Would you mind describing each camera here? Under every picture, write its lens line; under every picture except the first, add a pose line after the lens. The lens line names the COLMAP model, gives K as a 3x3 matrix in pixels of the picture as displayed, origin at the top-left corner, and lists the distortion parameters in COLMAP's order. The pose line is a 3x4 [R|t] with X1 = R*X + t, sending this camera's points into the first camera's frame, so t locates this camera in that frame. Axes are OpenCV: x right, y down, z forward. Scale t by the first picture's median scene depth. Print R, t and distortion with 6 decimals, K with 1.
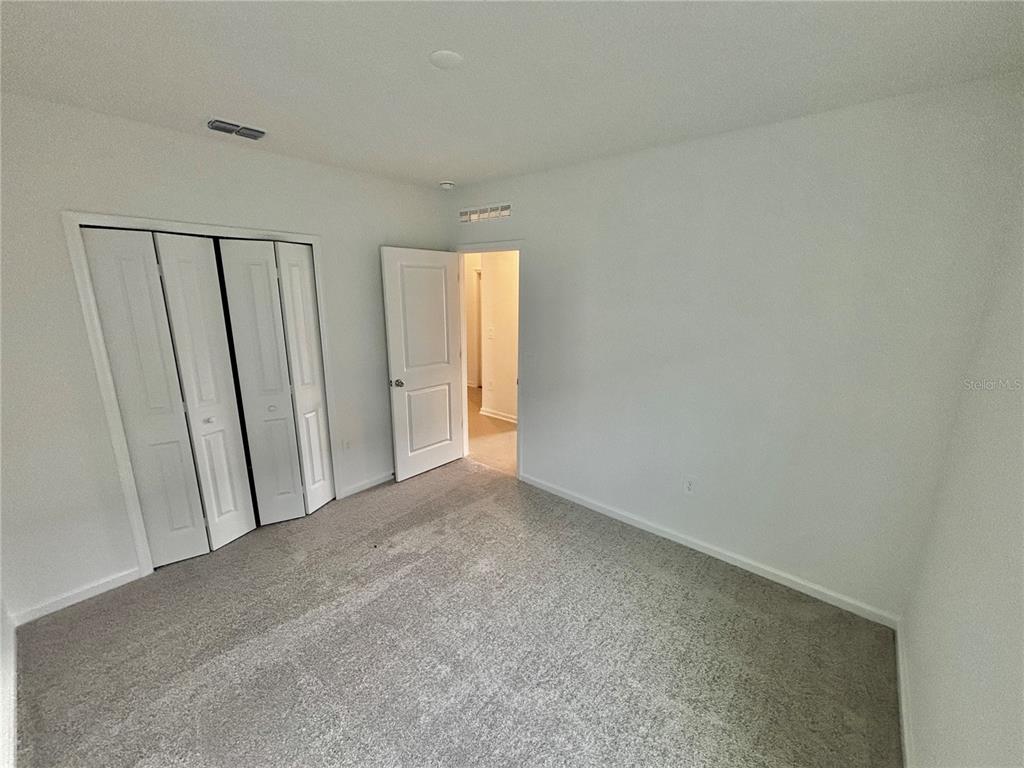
lens RADIAL K [[412.1, 0, 518.7], [0, 412.1, 385.7], [0, 0, 1]] dist [0.001274, 0.000363]
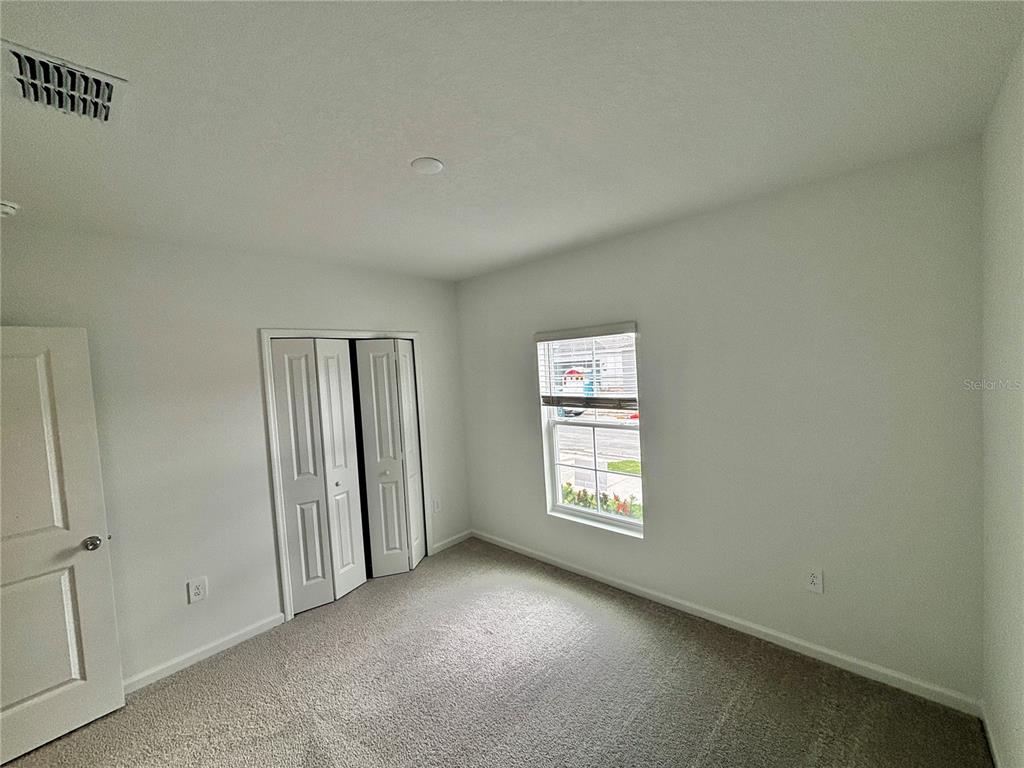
lens RADIAL K [[412.1, 0, 507.6], [0, 412.1, 381.7], [0, 0, 1]] dist [0.001274, 0.000363]
pose [[0.998379, -0.049918, -0.027352, -0.170107], [0.043535, 0.979227, -0.198040, 0.043383], [0.036670, 0.196528, 0.979812, -0.194631]]
